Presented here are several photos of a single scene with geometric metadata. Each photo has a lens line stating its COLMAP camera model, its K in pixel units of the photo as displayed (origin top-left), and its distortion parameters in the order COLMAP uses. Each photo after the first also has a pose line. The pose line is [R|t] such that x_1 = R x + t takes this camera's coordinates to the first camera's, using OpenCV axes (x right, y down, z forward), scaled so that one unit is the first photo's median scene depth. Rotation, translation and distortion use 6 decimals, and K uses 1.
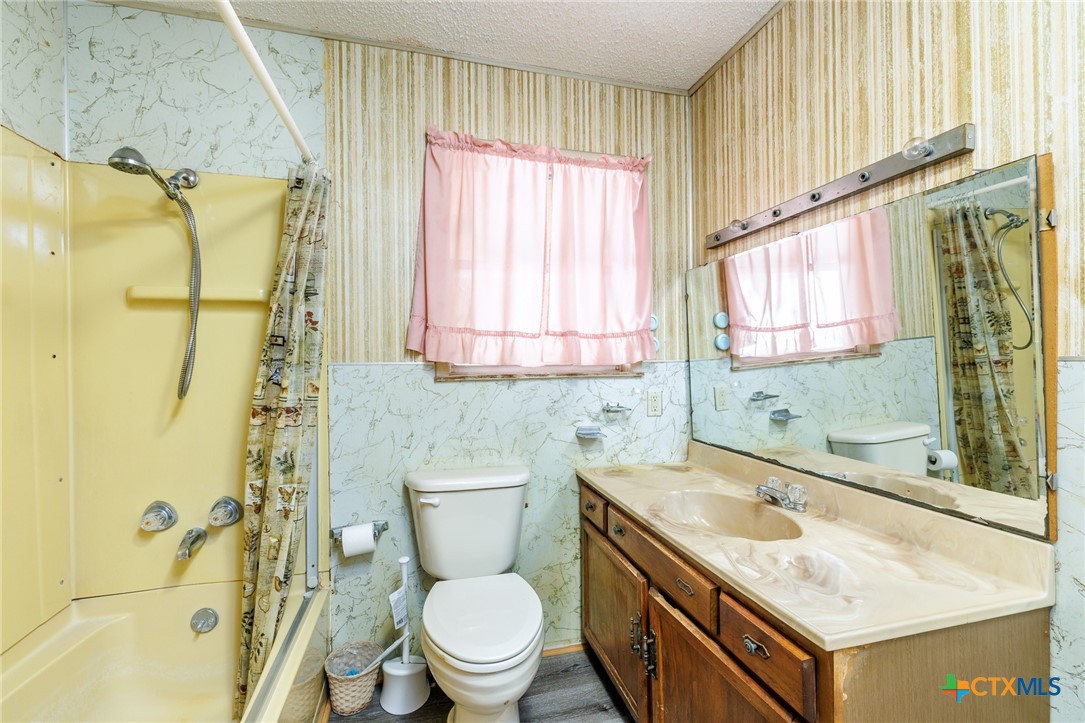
lens RADIAL K [[459.9, 0, 540.4], [0, 459.9, 360.9], [0, 0, 1]] dist [-0.001994, 0.000632]
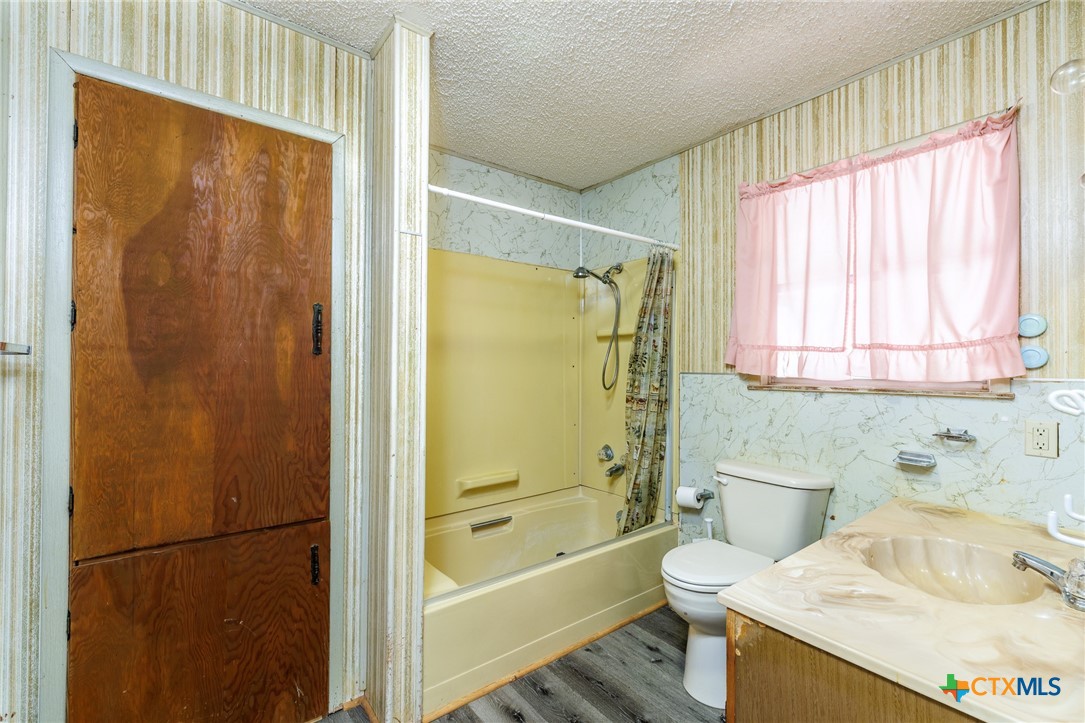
lens RADIAL K [[459.9, 0, 540.2], [0, 459.9, 360.1], [0, 0, 1]] dist [-0.001994, 0.000632]
pose [[0.400076, -0.002629, -0.916478, 0.662789], [-0.011818, 0.999898, -0.008027, -0.016085], [0.916406, 0.014043, 0.400004, 0.002581]]
